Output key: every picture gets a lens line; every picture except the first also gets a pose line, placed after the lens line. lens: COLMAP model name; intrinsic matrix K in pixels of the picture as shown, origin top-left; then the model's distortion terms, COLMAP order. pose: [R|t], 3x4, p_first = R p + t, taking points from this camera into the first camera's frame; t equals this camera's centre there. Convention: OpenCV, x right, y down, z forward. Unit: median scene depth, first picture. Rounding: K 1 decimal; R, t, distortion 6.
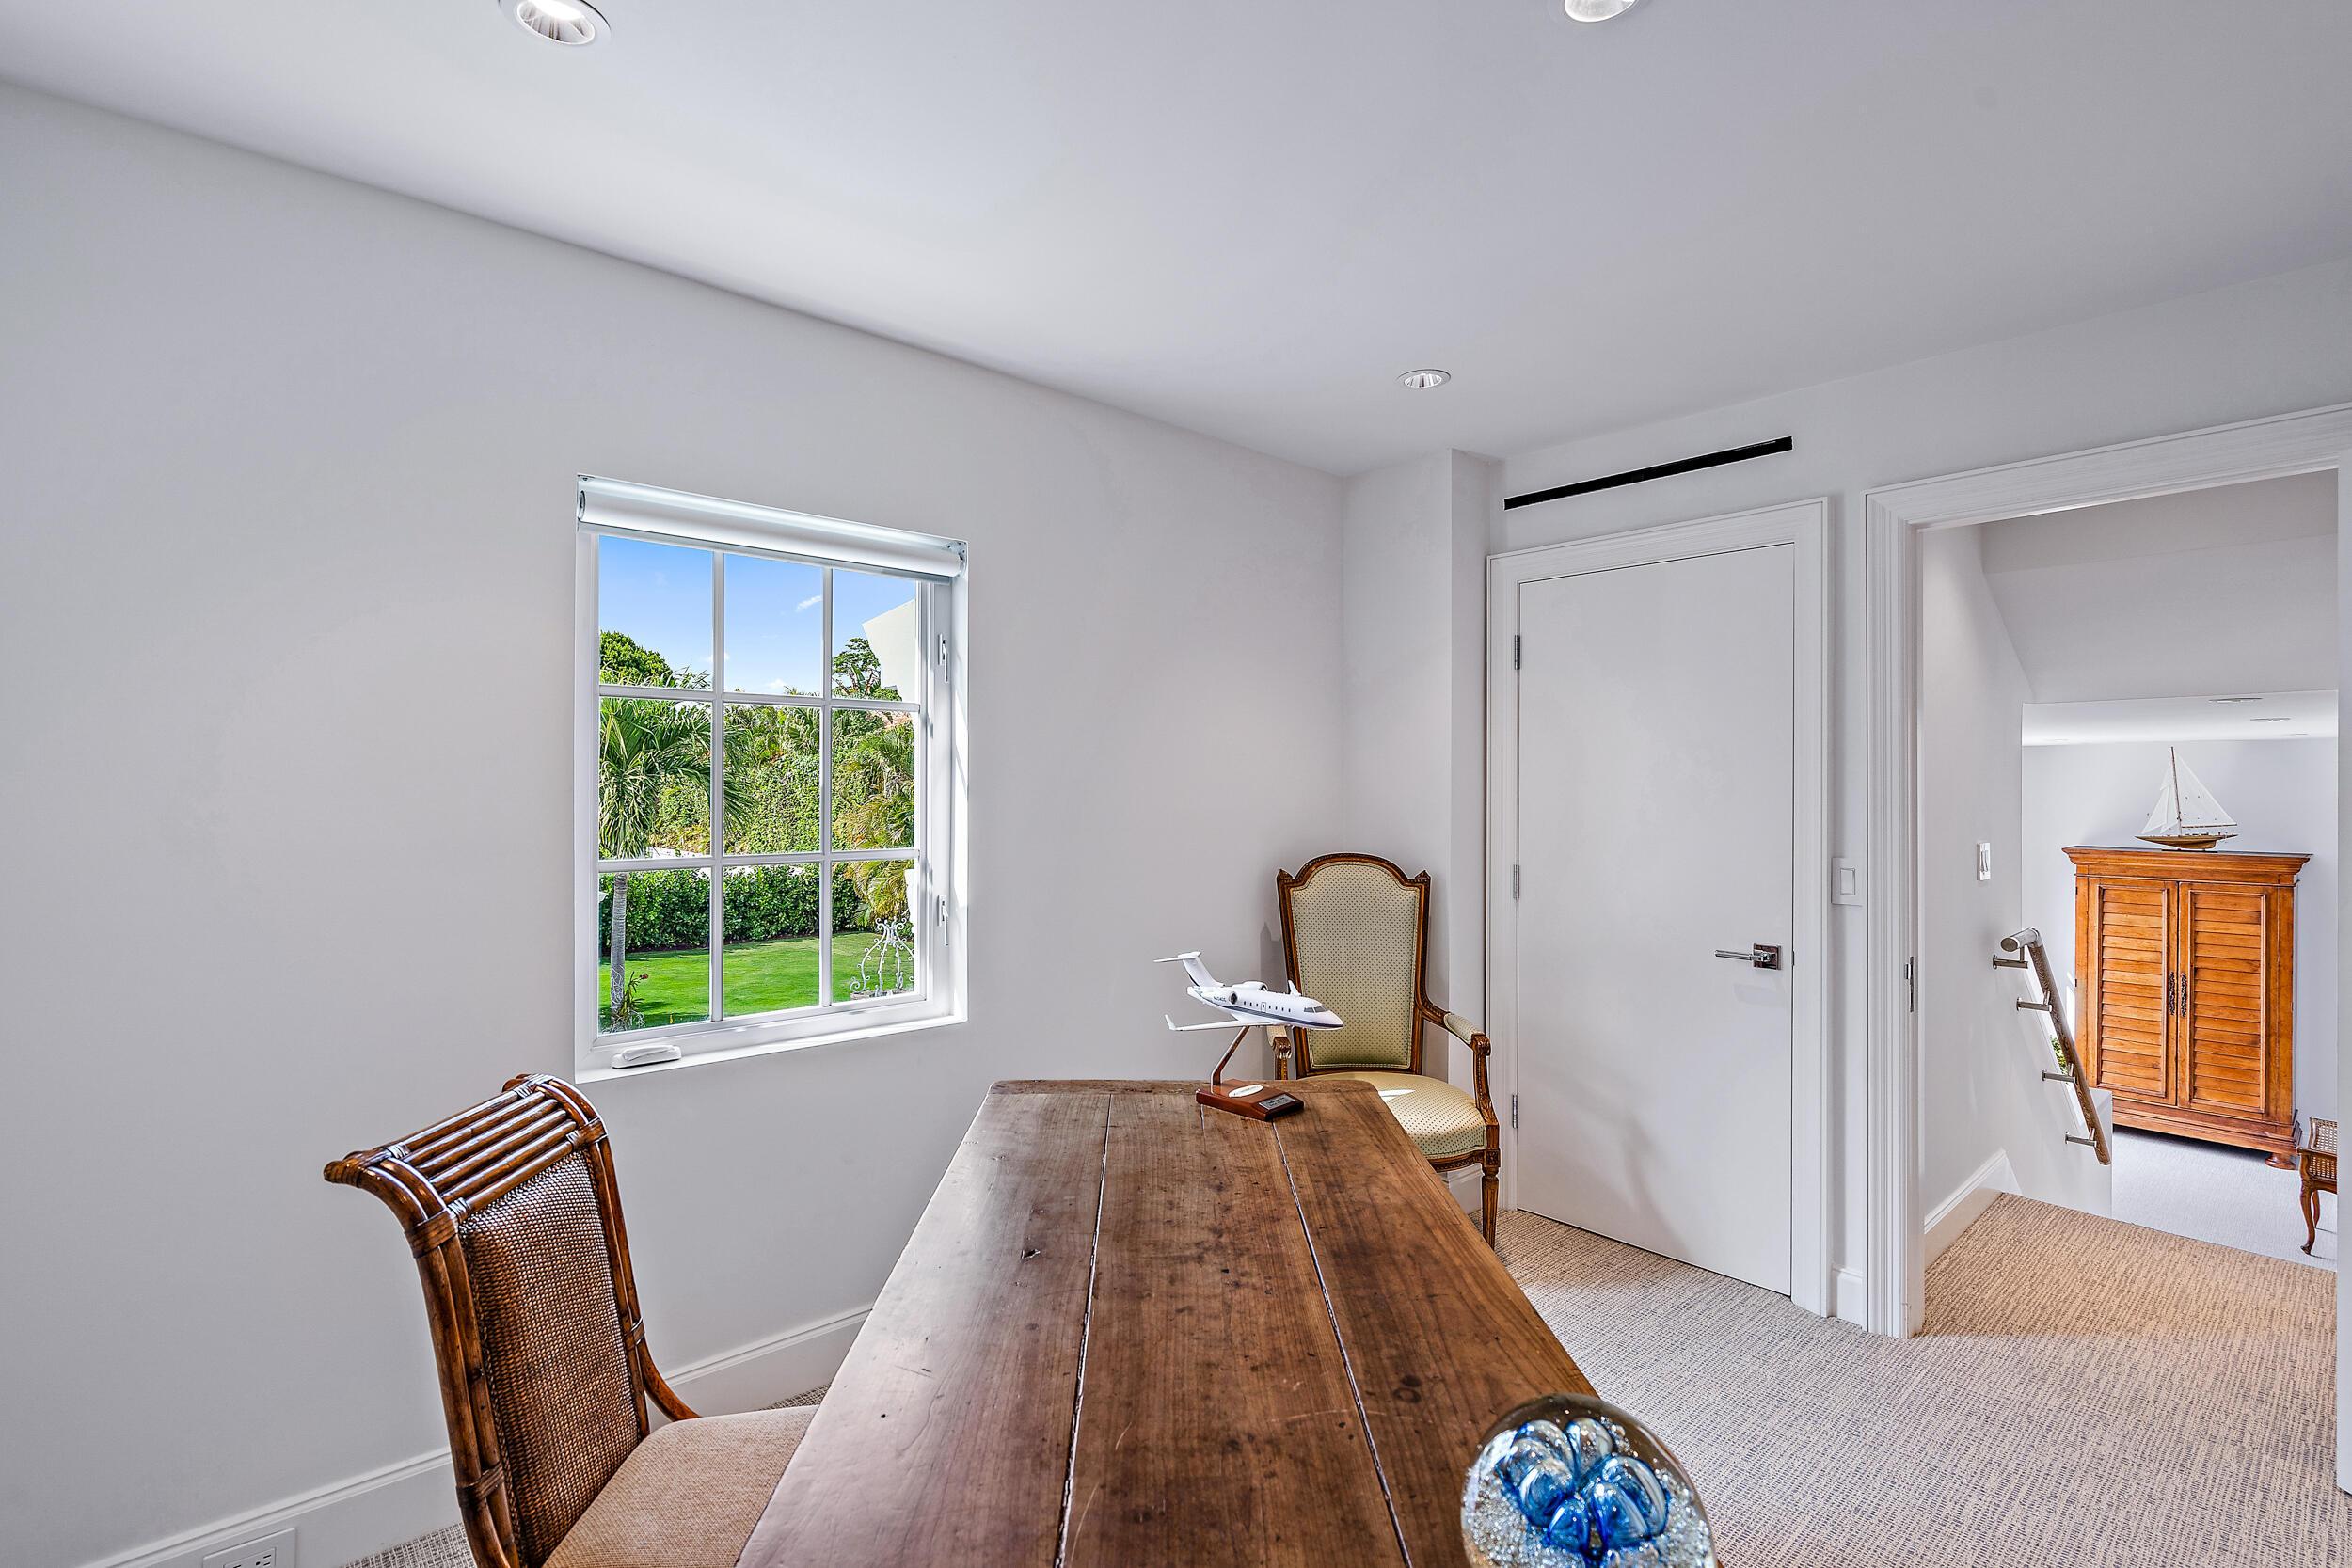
lens RADIAL K [[1072.6, 0, 1176.0], [0, 1072.6, 784.0], [0, 0, 1]] dist [-0.000599, -0.000378]
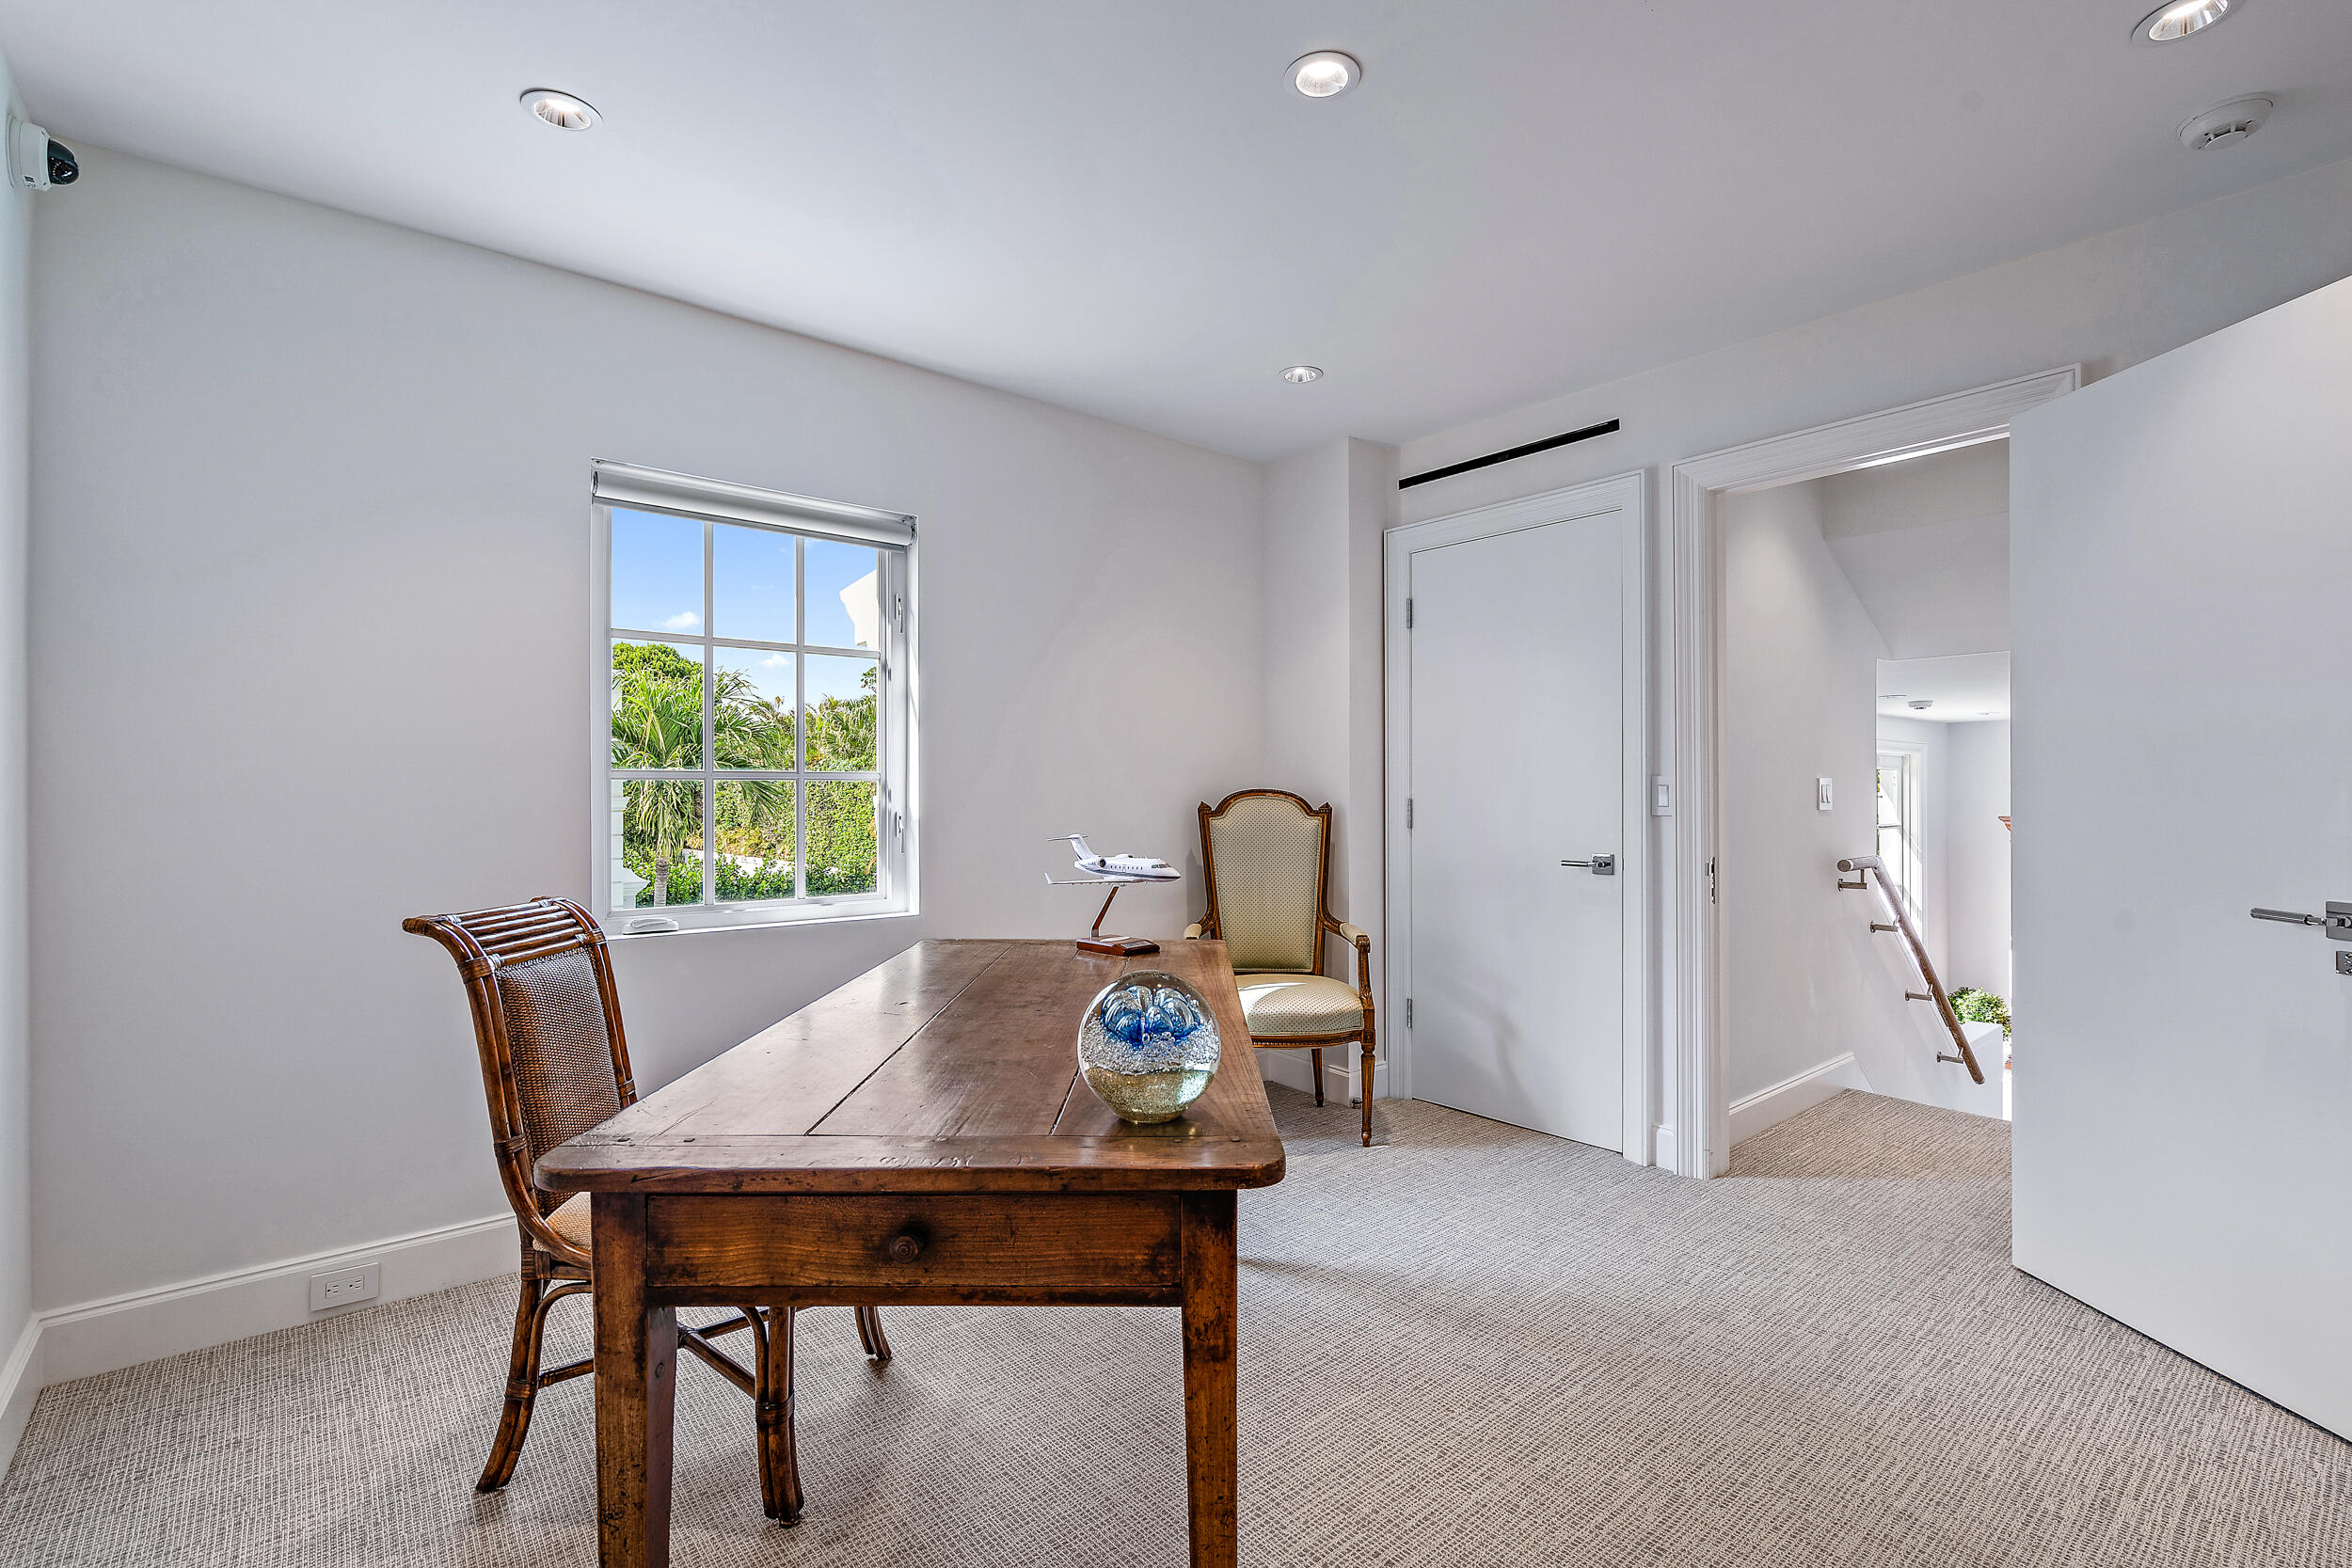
lens RADIAL K [[1049.4, 0, 1173.7], [0, 1049.4, 789.1], [0, 0, 1]] dist [-0.000765, 0.000023]
pose [[0.999601, -0.005228, -0.027771, 0.120936], [0.005284, 0.999984, 0.001962, 0.077719], [0.027761, -0.002108, 0.999612, -0.163704]]
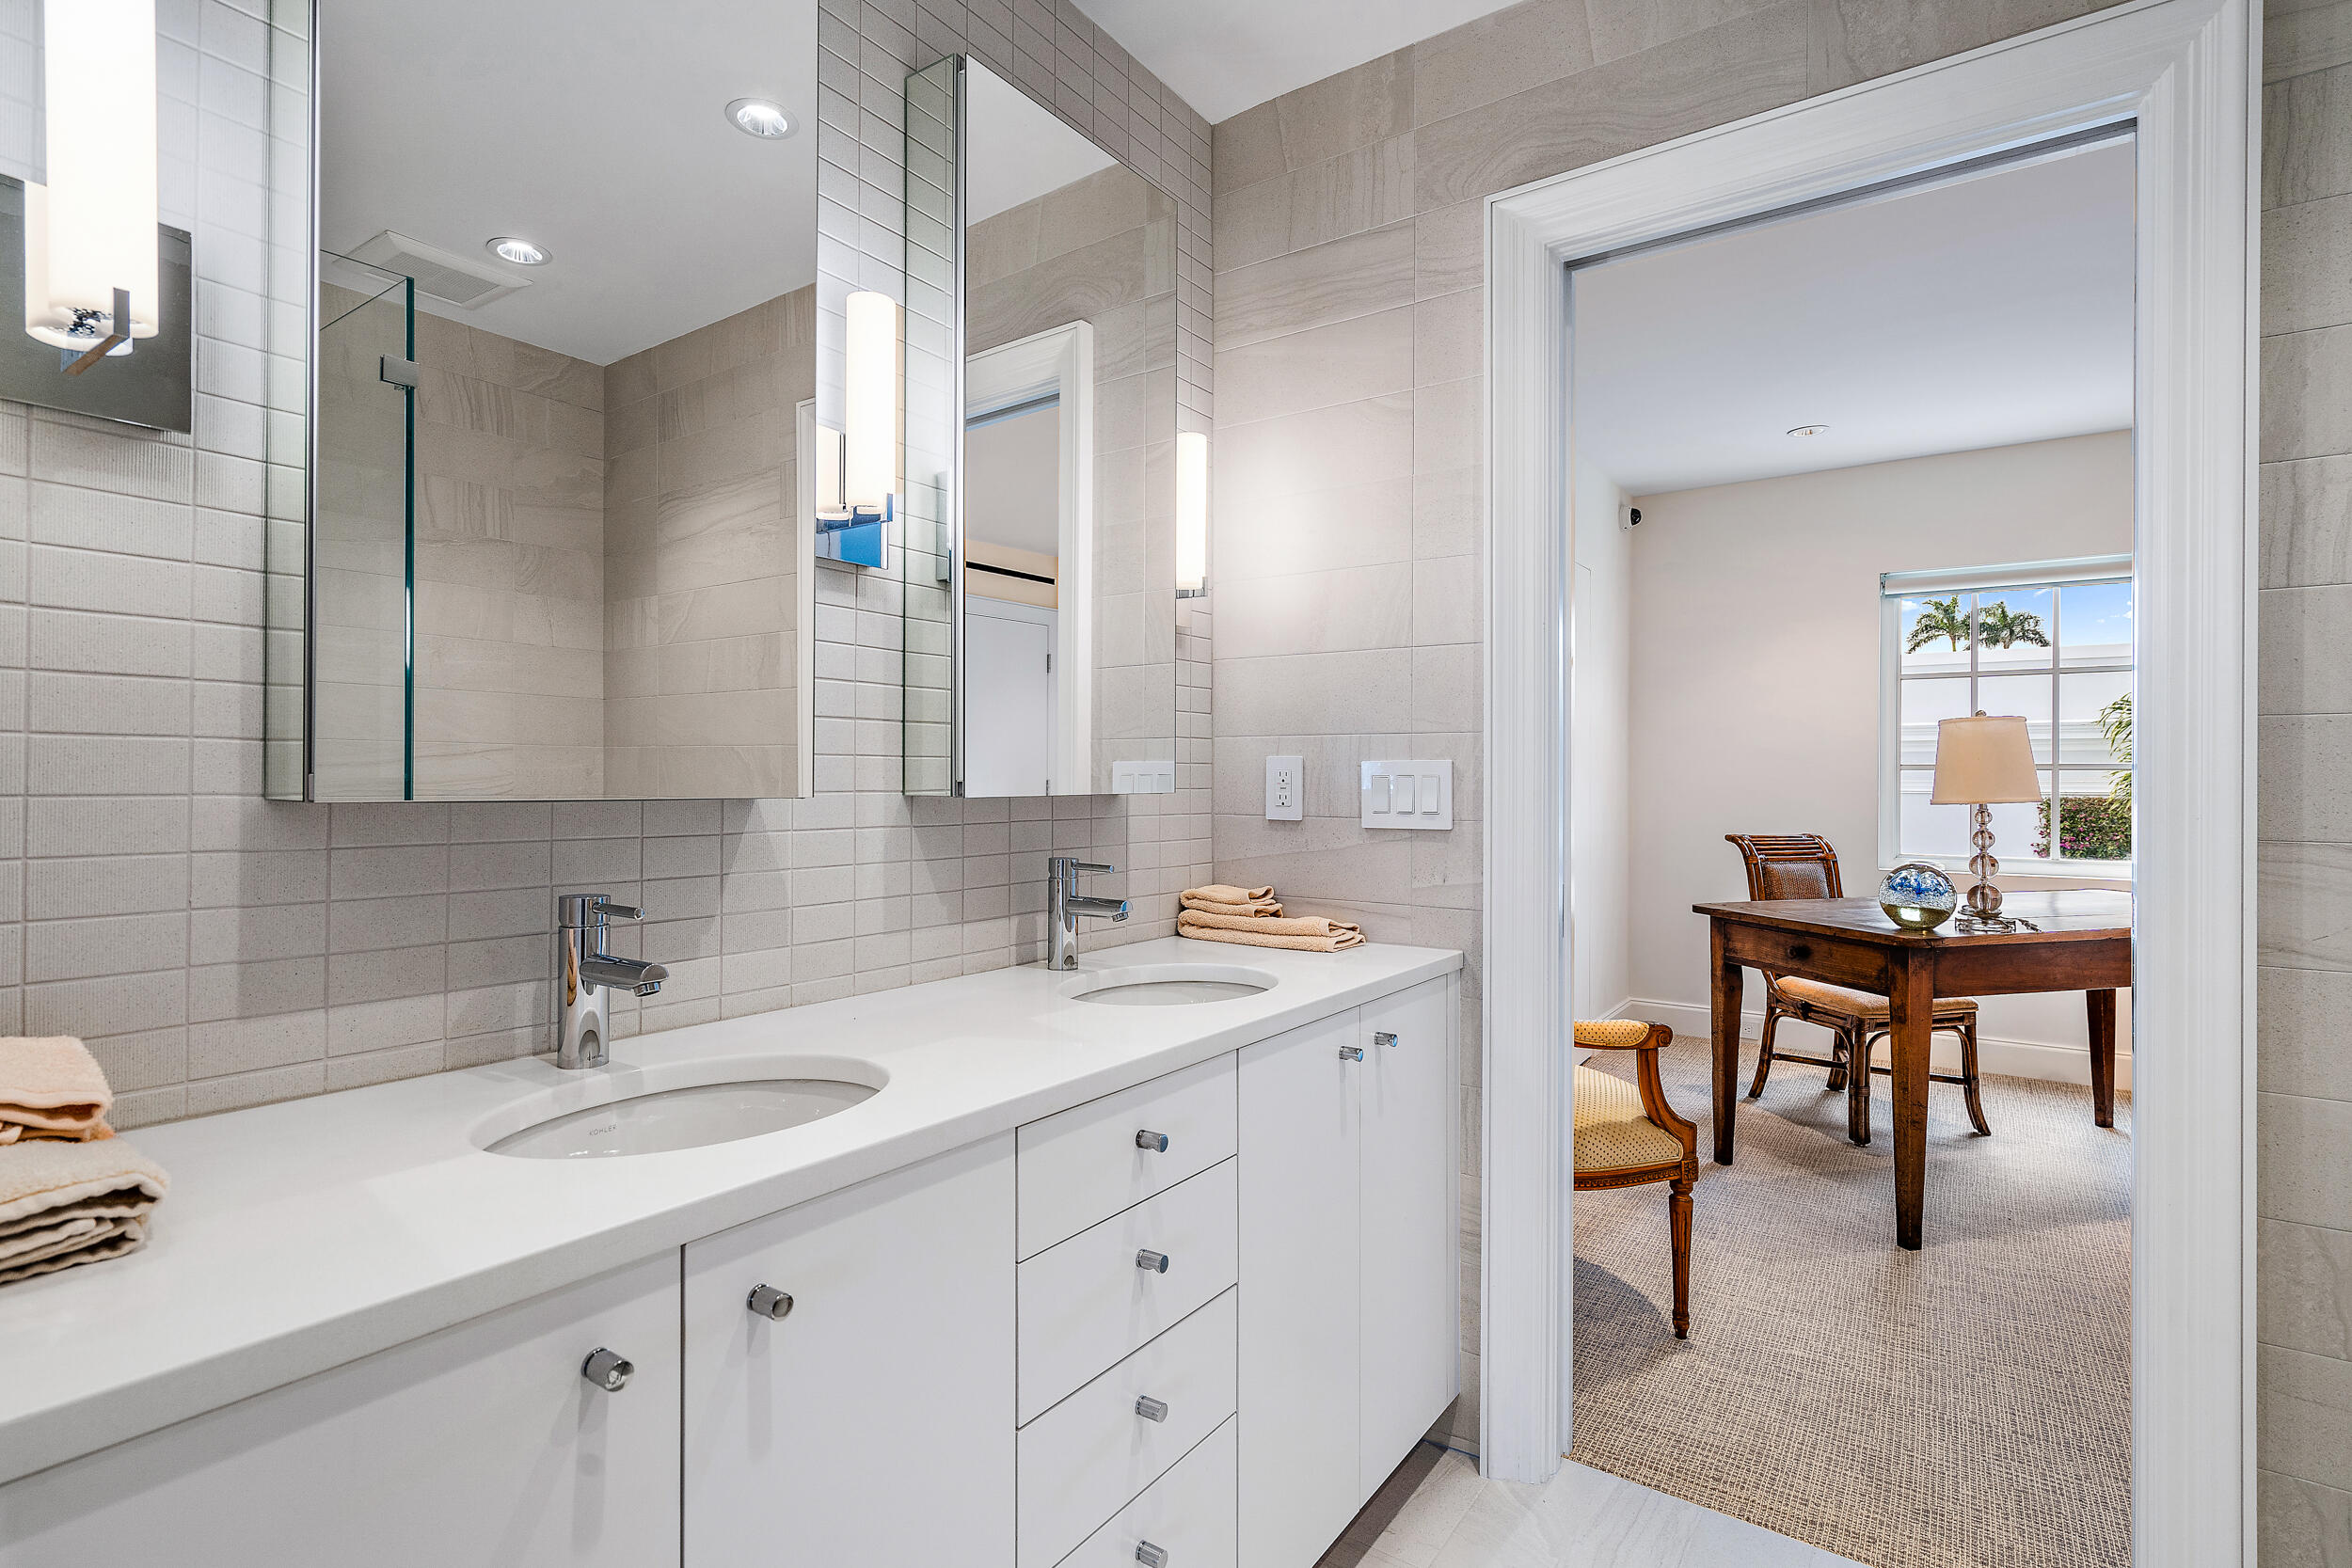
lens RADIAL K [[1135.9, 0, 1176.0], [0, 1135.9, 784.0], [0, 0, 1]] dist [-0.000368, -0.000018]
pose [[0.231631, 0.000263, -0.972804, 0.932755], [0.005330, 0.999985, 0.001540, 0.080049], [0.972789, -0.005542, 0.231626, -0.607942]]
